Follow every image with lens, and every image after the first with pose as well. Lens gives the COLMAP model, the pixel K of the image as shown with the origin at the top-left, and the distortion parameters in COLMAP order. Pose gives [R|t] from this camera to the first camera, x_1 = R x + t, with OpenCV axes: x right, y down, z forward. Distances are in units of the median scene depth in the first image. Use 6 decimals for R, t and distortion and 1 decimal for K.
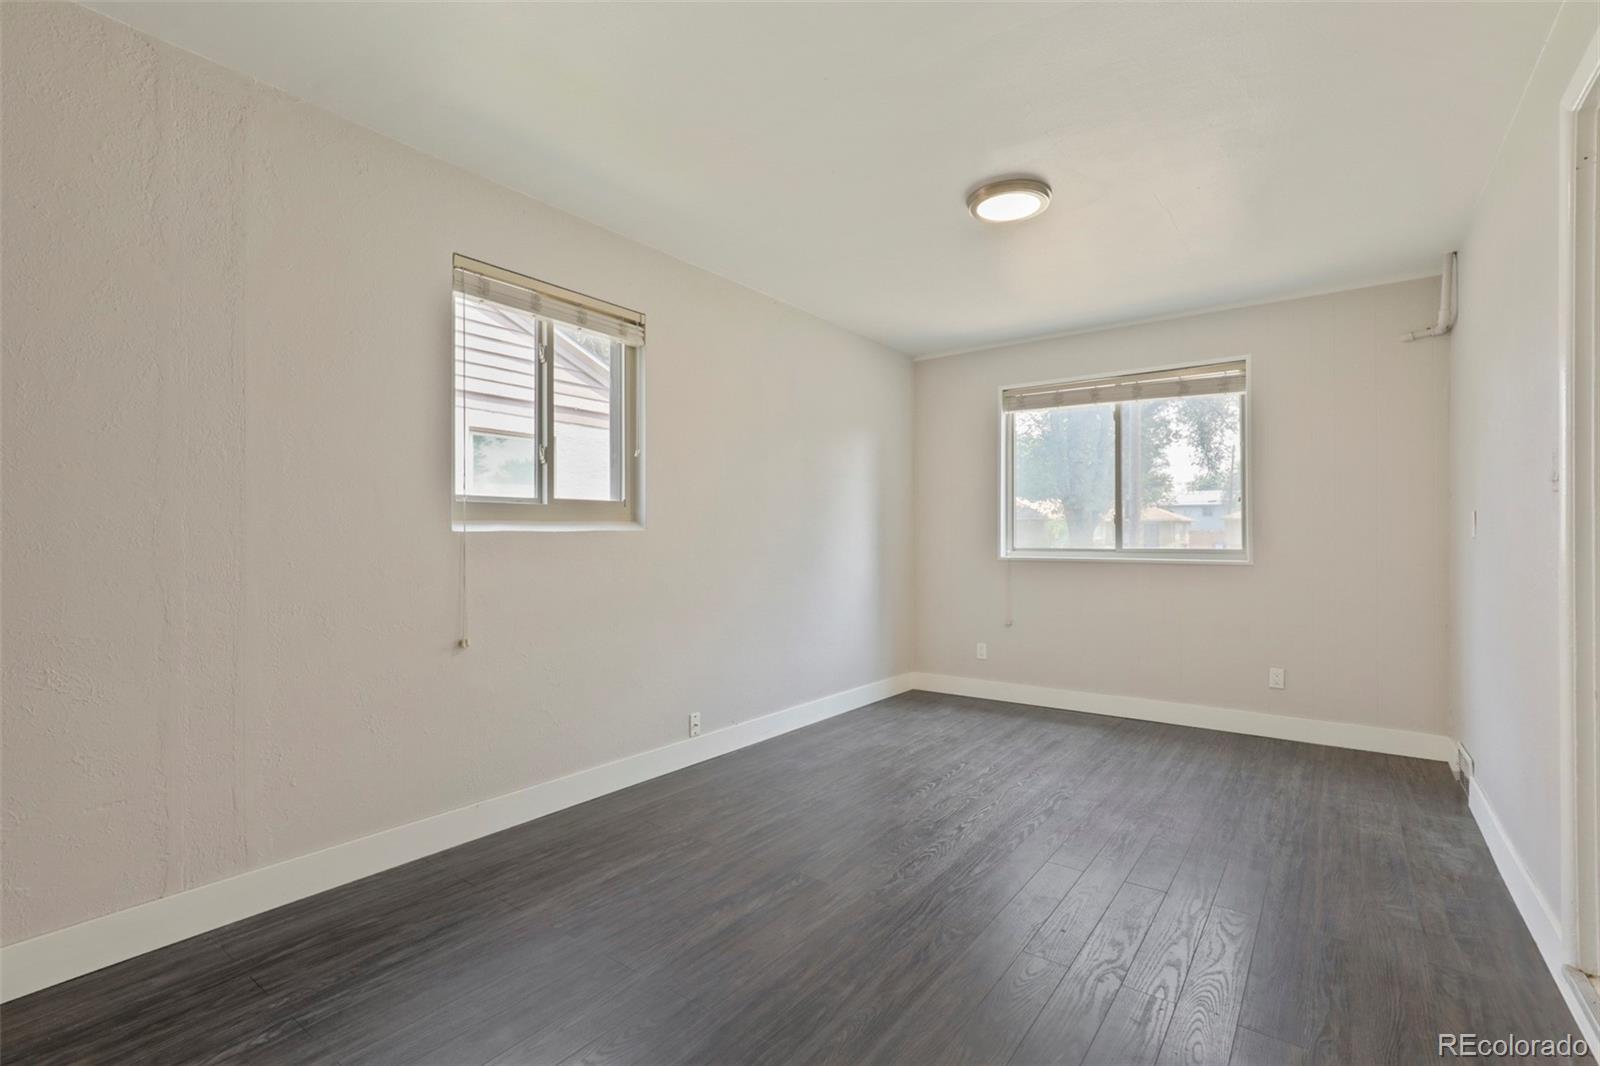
lens RADIAL K [[725.6, 0, 769.0], [0, 725.6, 530.3], [0, 0, 1]] dist [-0.000956, 0.000358]
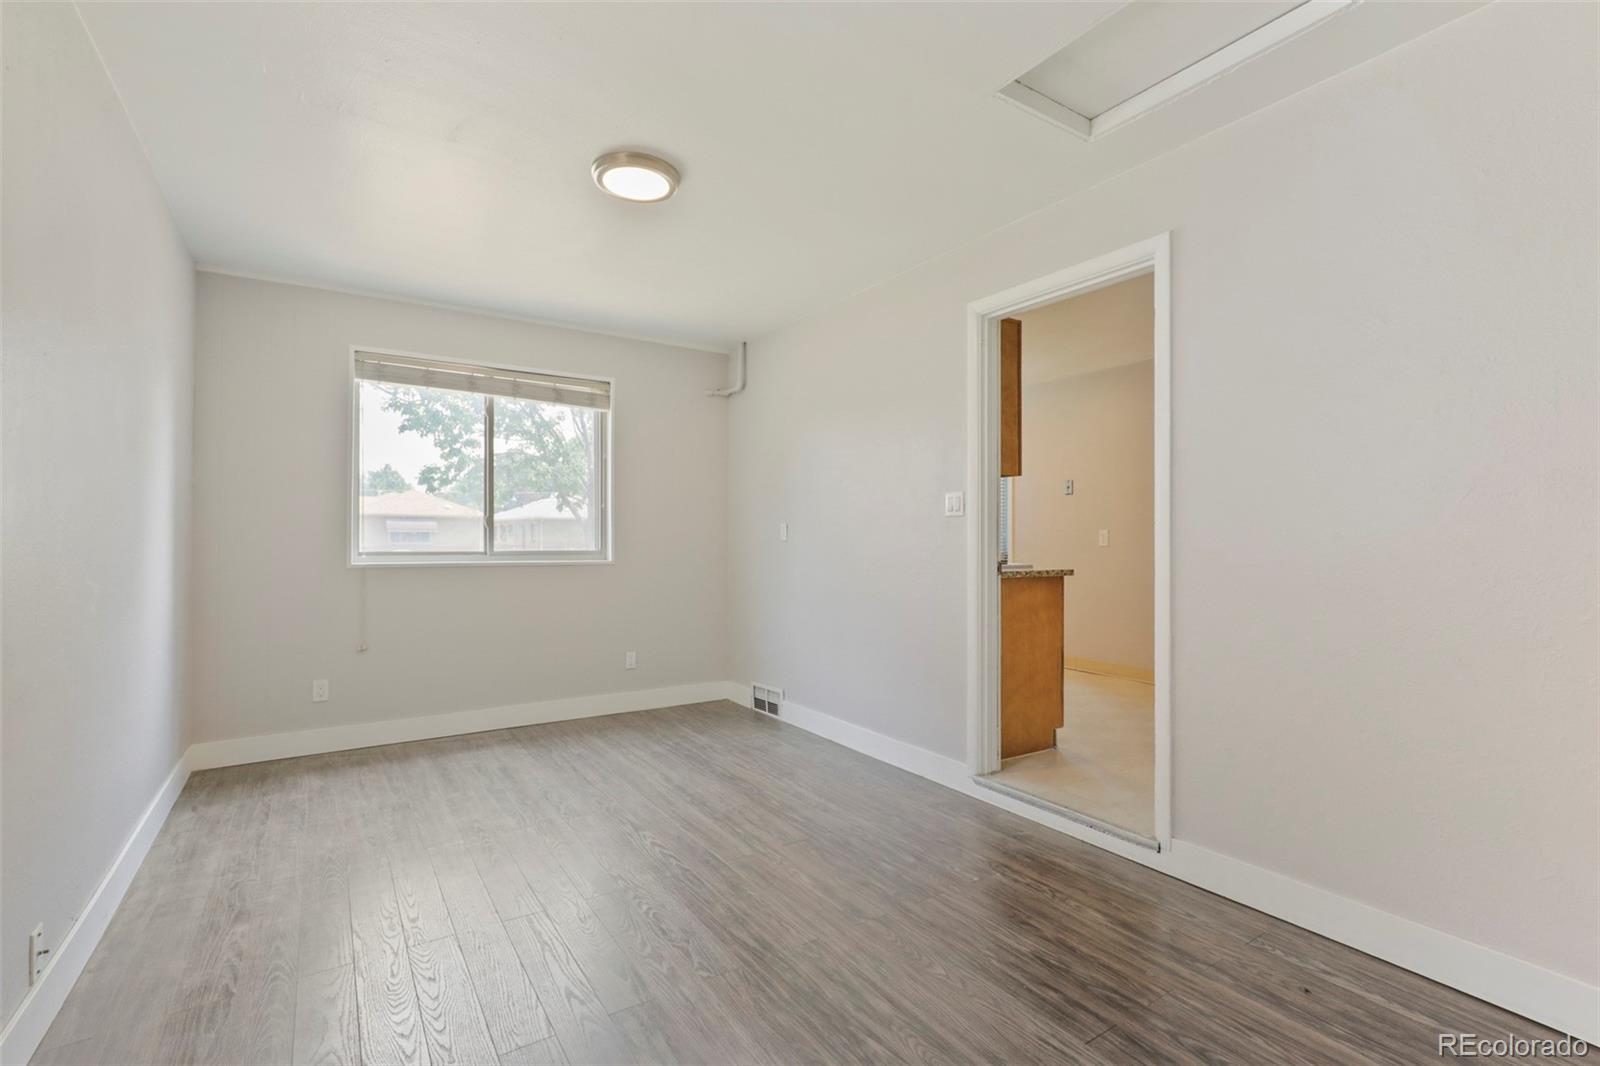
lens RADIAL K [[753.8, 0, 796.9], [0, 753.8, 531.1], [0, 0, 1]] dist [-0.001686, 0.000254]
pose [[0.300891, 0.013017, 0.953570, -0.443289], [-0.015784, 0.999838, -0.008668, 0.002107], [-0.953528, -0.012443, 0.301048, 0.440937]]
